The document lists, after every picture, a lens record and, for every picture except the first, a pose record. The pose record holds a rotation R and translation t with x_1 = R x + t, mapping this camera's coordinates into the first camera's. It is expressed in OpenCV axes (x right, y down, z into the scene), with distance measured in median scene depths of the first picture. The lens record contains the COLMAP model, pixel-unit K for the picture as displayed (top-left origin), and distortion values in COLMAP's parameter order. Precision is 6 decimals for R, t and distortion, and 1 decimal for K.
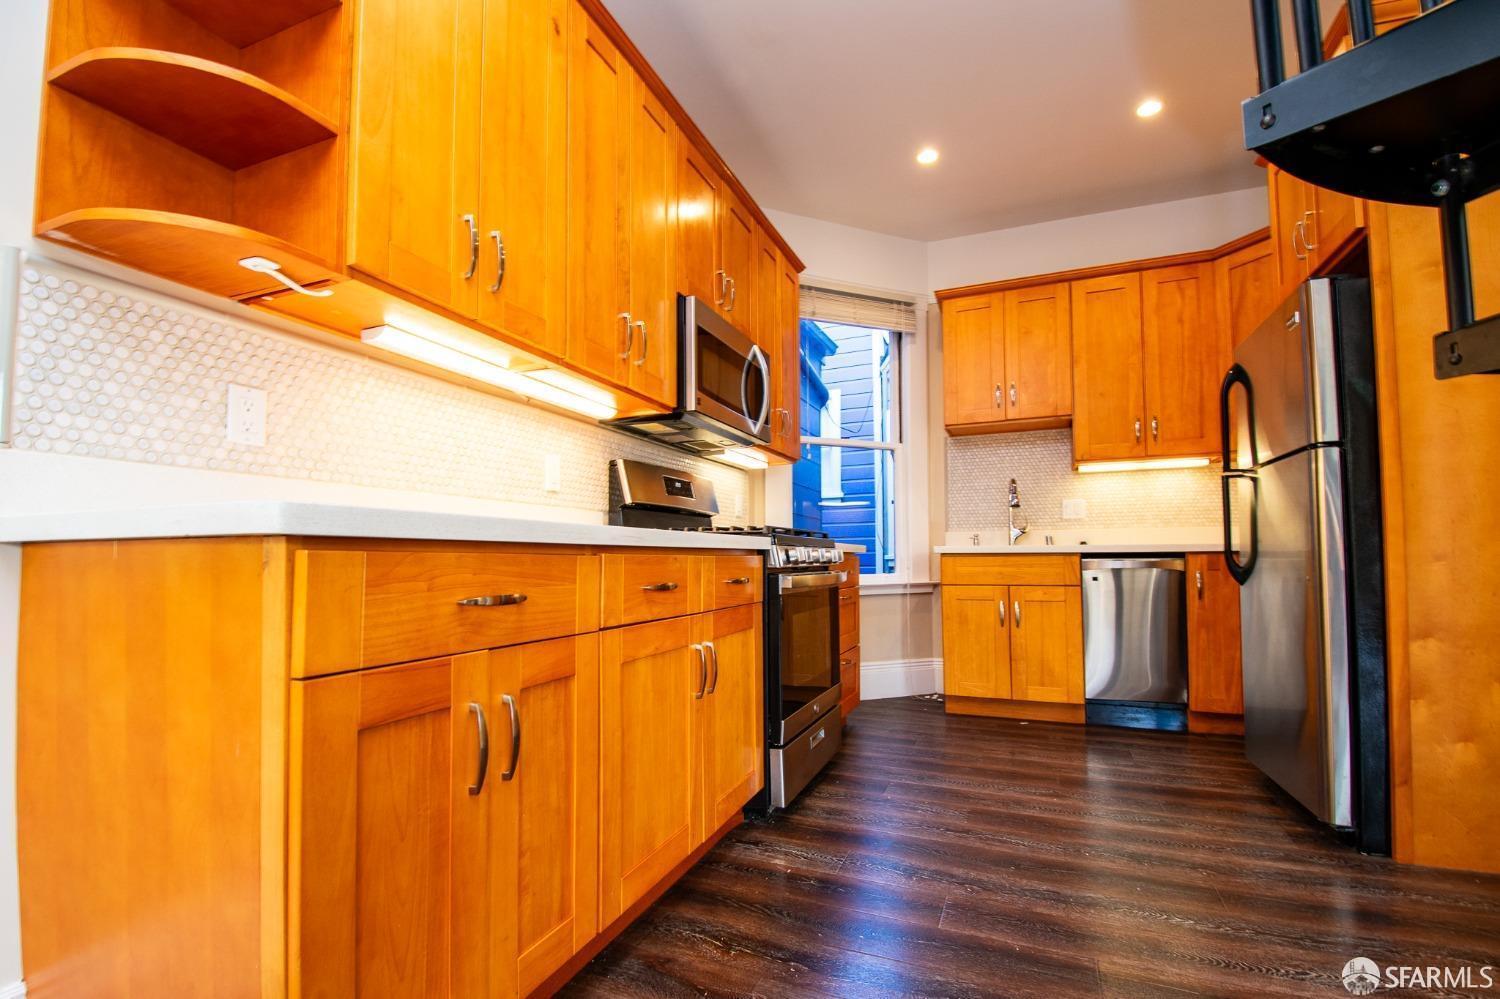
lens RADIAL K [[688.2, 0, 739.9], [0, 688.2, 508.5], [0, 0, 1]] dist [-0.003760, -0.005993]
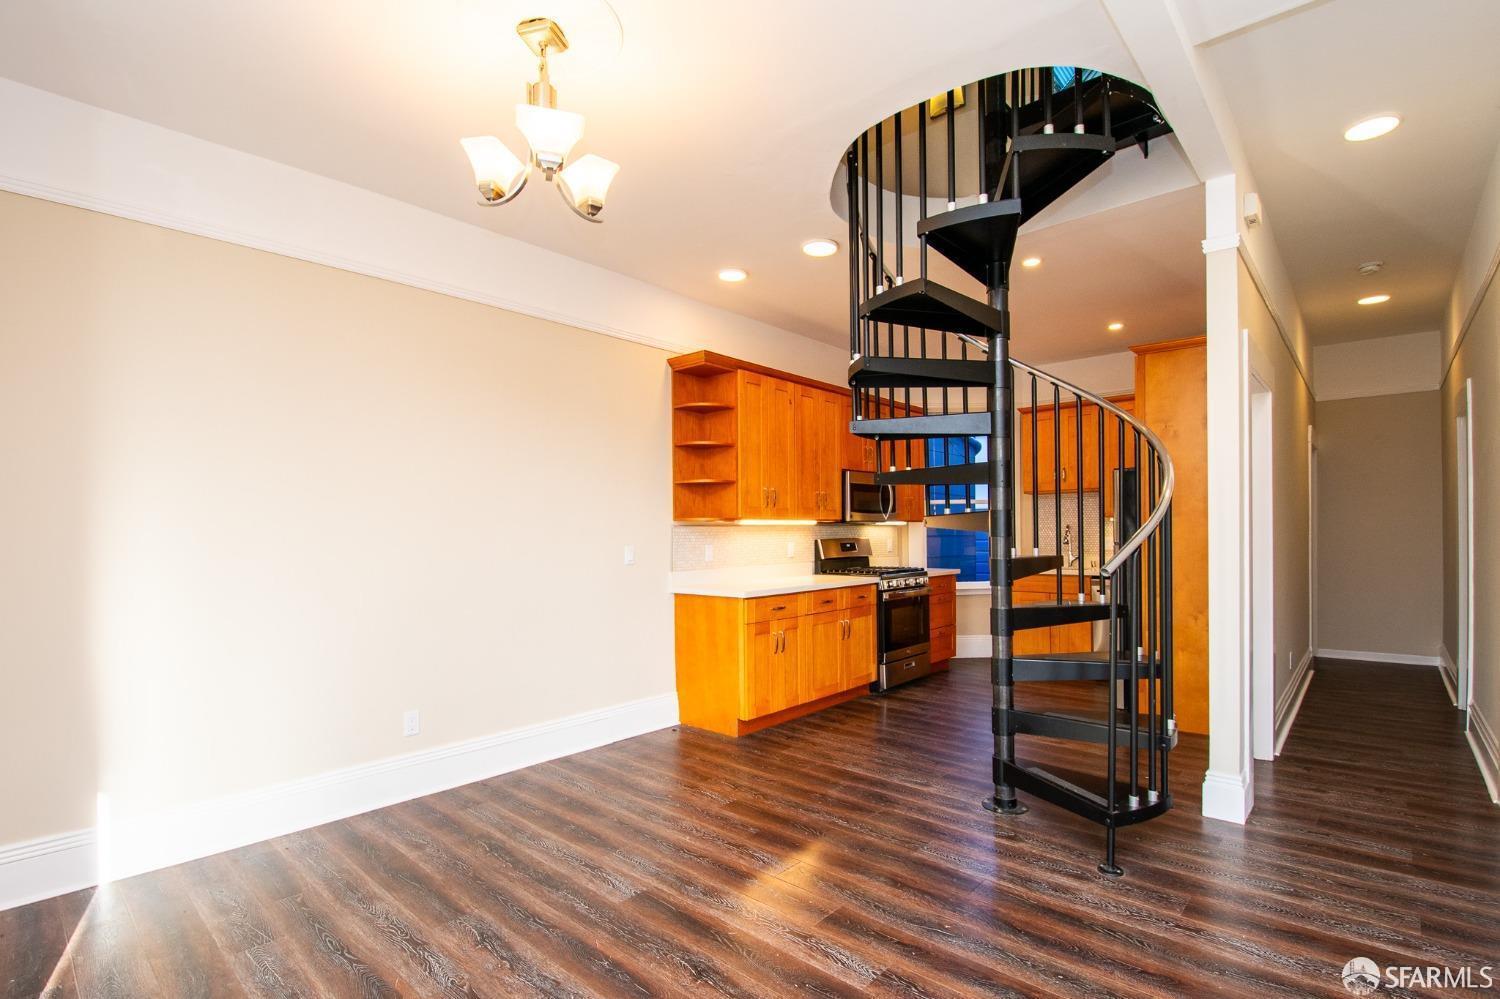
lens RADIAL K [[688.2, 0, 751.2], [0, 688.2, 512.1], [0, 0, 1]] dist [-0.003760, -0.005993]
pose [[0.948742, -0.004724, -0.316015, 0.383850], [0.019176, 0.998906, 0.042640, -0.300252], [0.315468, -0.046514, 0.947795, -1.422004]]
